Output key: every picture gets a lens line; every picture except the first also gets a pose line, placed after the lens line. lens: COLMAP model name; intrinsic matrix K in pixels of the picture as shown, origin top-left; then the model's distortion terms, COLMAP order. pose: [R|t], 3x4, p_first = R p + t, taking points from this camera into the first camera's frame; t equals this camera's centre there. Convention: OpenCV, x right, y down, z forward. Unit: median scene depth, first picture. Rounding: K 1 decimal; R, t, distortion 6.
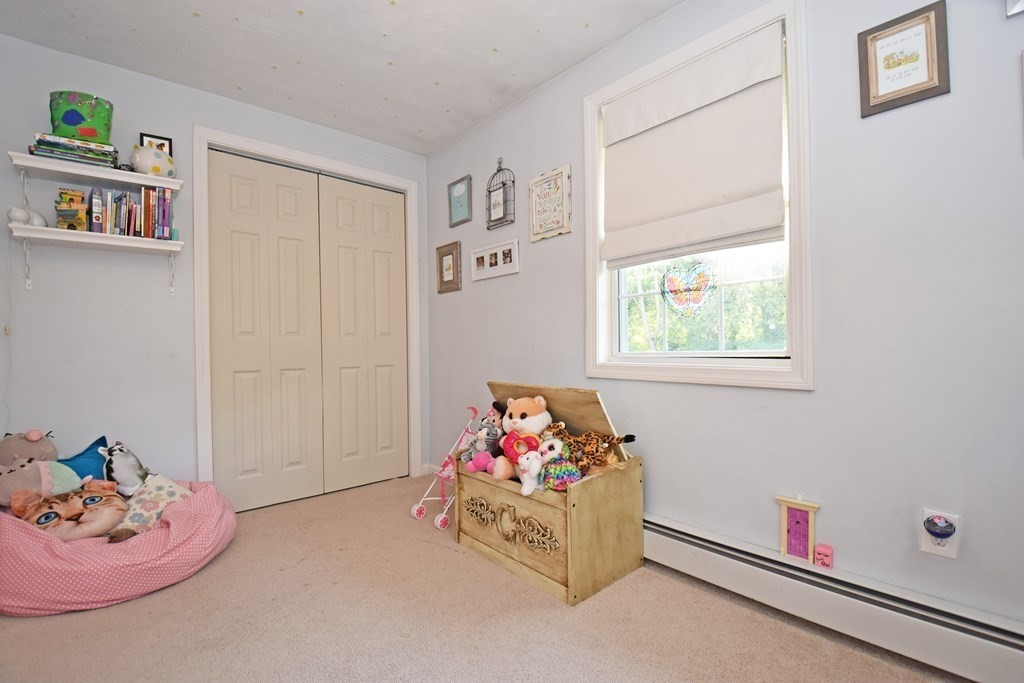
lens RADIAL K [[447.6, 0, 511.4], [0, 447.6, 355.6], [0, 0, 1]] dist [0.017188, -0.027531]
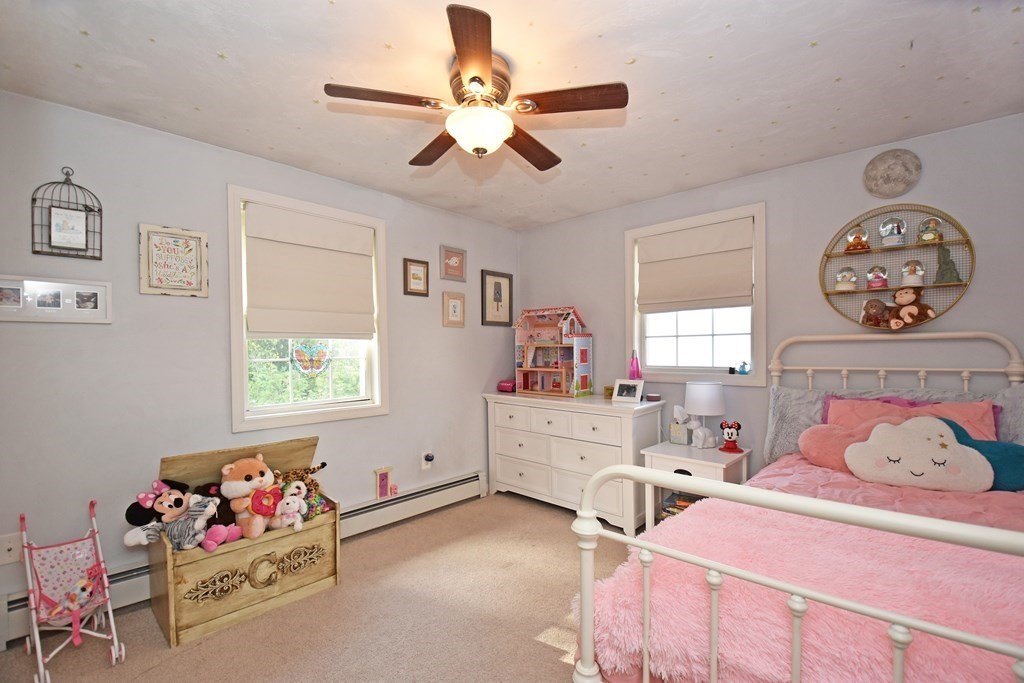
lens RADIAL K [[447.6, 0, 511.4], [0, 447.6, 355.6], [0, 0, 1]] dist [0.017188, -0.027531]
pose [[-0.081187, -0.009736, 0.996651, -1.171036], [0.019420, 0.999747, 0.011348, -0.167654], [-0.996510, 0.020276, -0.080978, 0.461524]]
